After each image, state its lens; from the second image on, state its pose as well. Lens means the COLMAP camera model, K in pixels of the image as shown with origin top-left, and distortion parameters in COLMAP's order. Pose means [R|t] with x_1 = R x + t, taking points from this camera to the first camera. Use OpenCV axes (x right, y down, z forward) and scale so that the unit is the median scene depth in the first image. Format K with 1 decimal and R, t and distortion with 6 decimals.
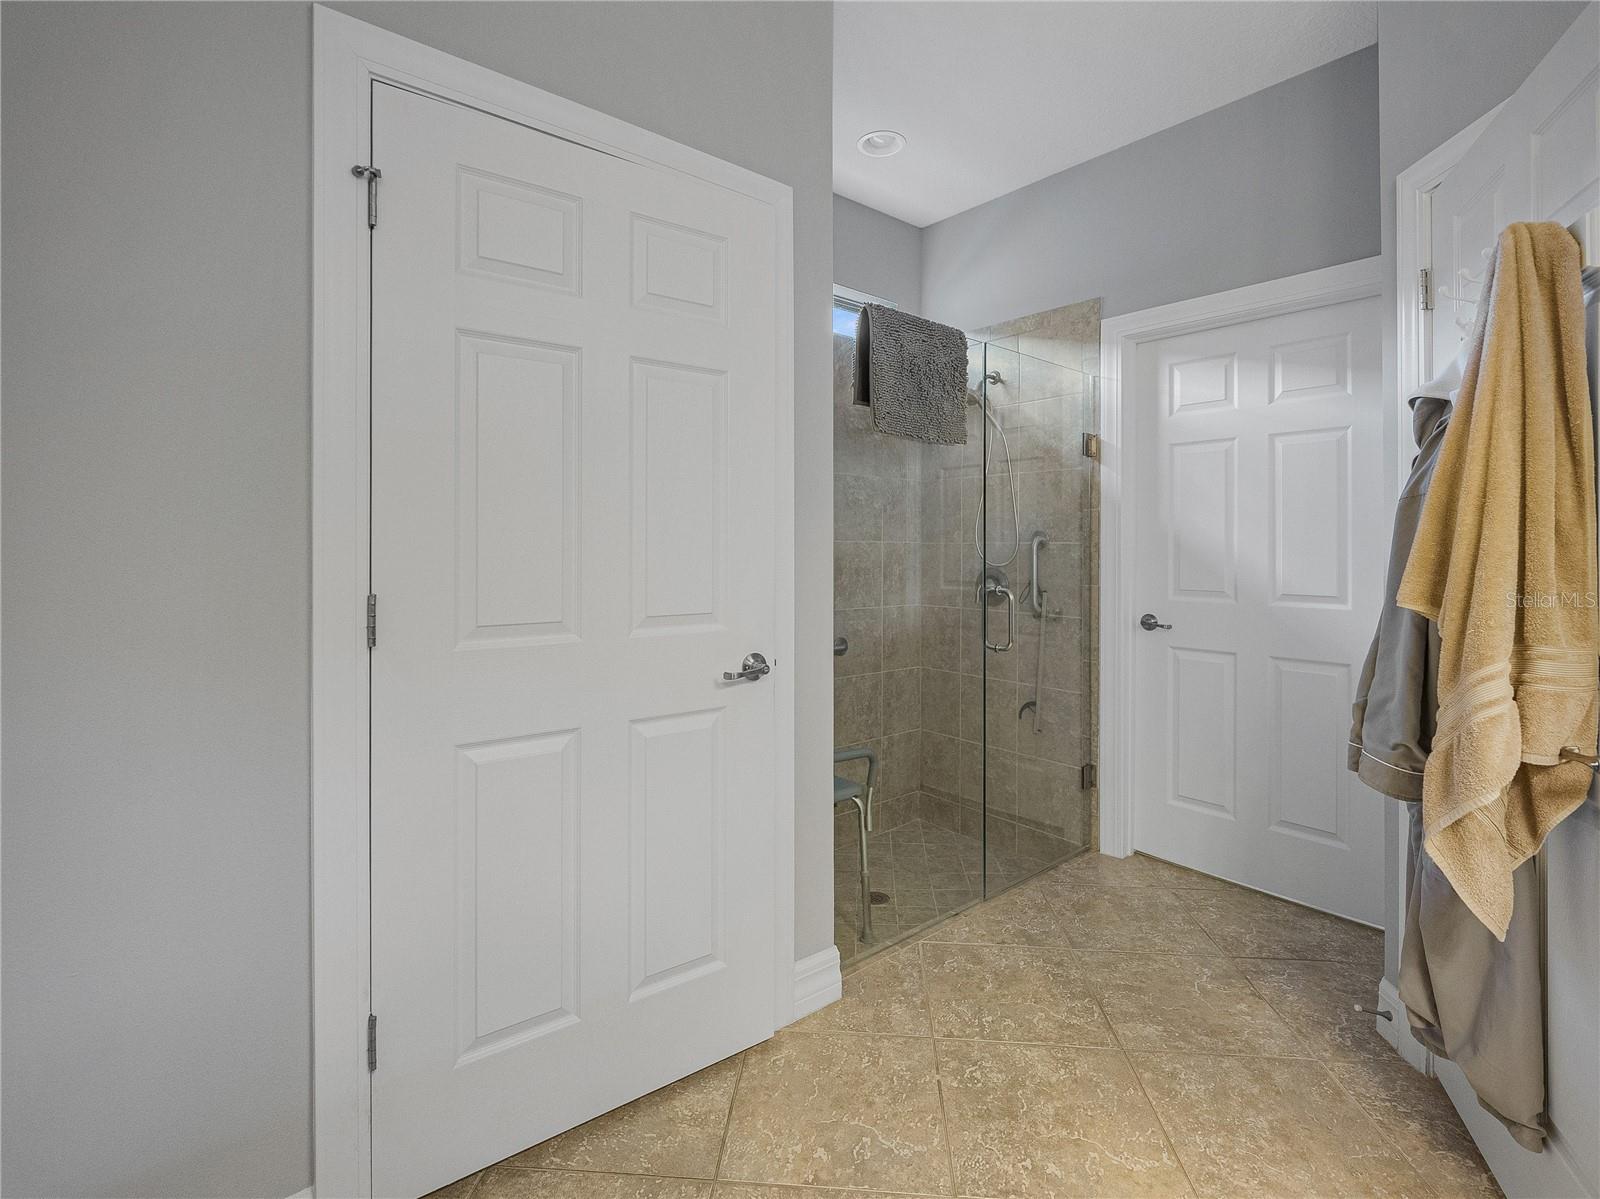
lens RADIAL K [[752.5, 0, 805.2], [0, 752.5, 593.0], [0, 0, 1]] dist [-0.024762, -0.000137]
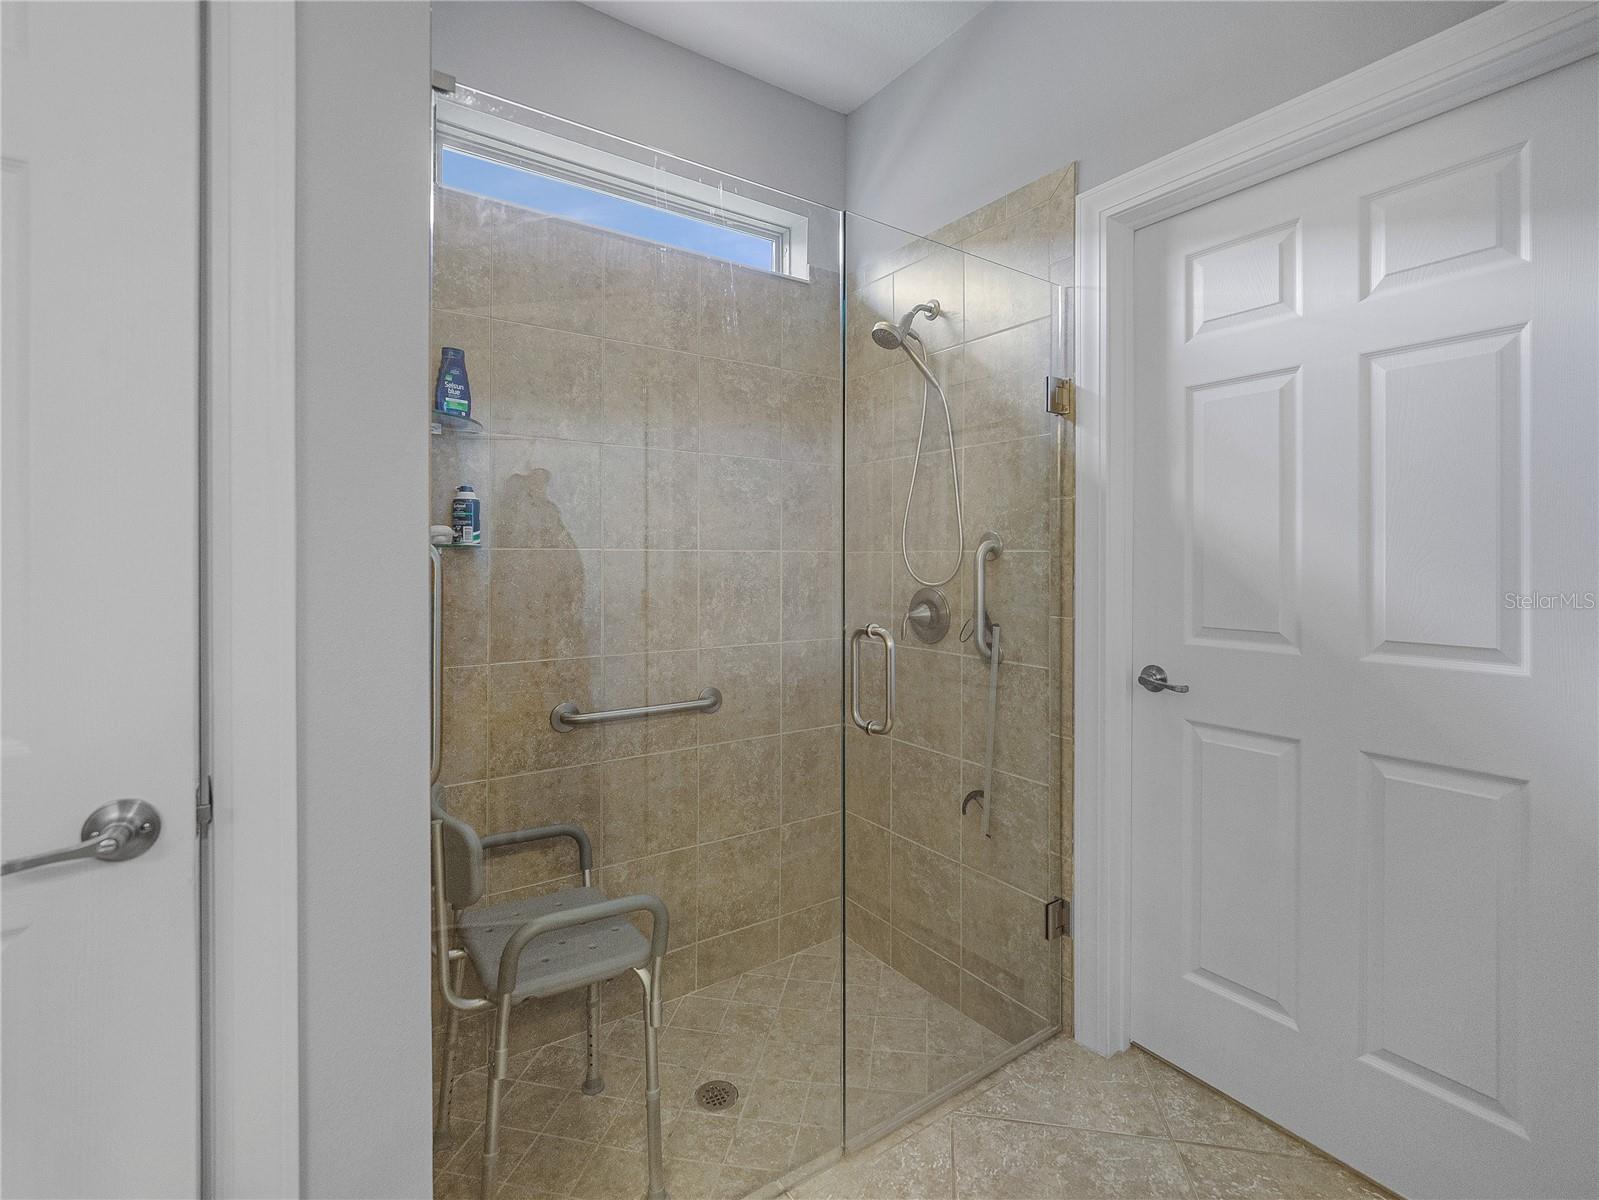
lens RADIAL K [[749.1, 0, 799.5], [0, 749.1, 600.0], [0, 0, 1]] dist [-0.022131, 0.005913]
pose [[0.995460, 0.000985, -0.095179, 0.220622], [-0.001289, 0.999994, -0.003127, -0.022774], [0.095175, 0.003236, 0.995455, 0.350121]]
